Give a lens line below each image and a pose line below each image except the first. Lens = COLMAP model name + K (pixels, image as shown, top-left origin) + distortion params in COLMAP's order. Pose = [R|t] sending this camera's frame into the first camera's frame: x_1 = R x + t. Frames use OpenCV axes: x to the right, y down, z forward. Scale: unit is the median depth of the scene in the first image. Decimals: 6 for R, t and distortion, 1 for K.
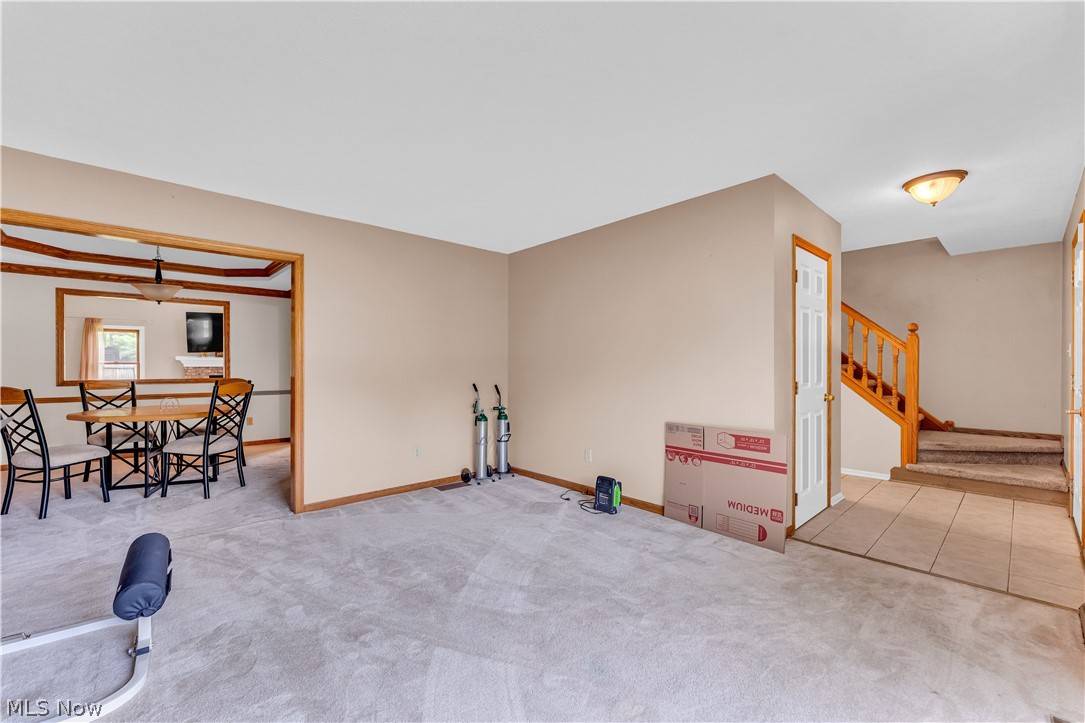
lens RADIAL K [[444.4, 0, 540.4], [0, 444.4, 368.3], [0, 0, 1]] dist [-0.000835, -0.000190]
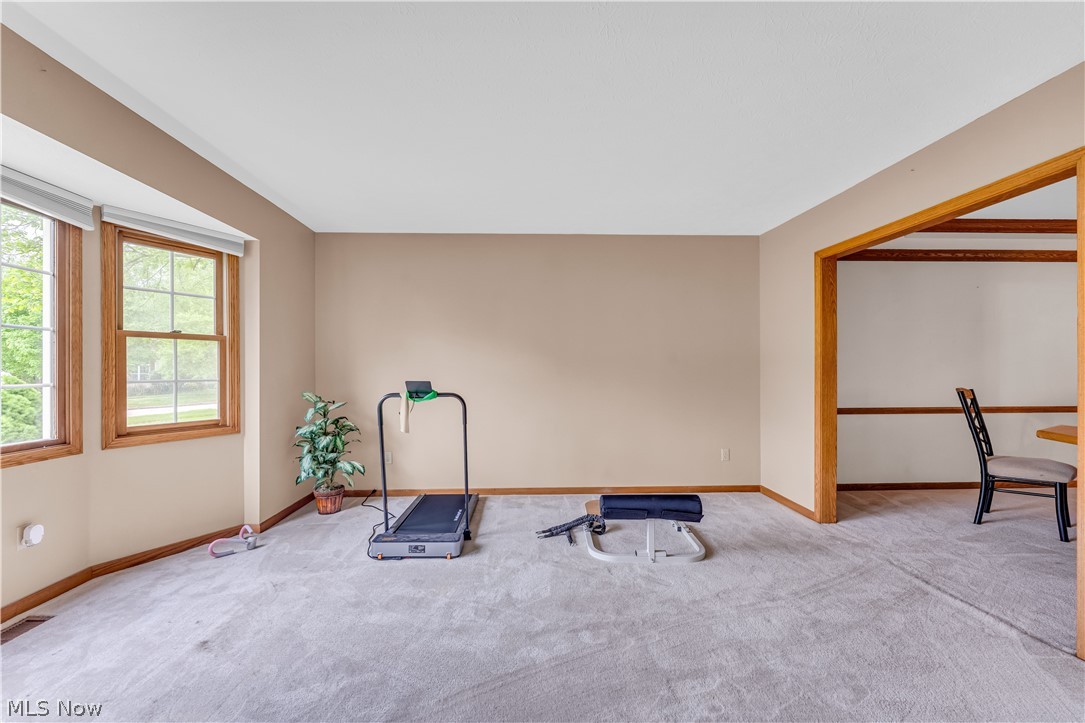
lens RADIAL K [[444.4, 0, 540.4], [0, 444.4, 368.3], [0, 0, 1]] dist [-0.000835, -0.000190]
pose [[-0.648418, 0.002238, -0.761282, 0.300648], [-0.003886, 0.999973, 0.006250, -0.012768], [0.761275, 0.007011, -0.648391, 1.028769]]
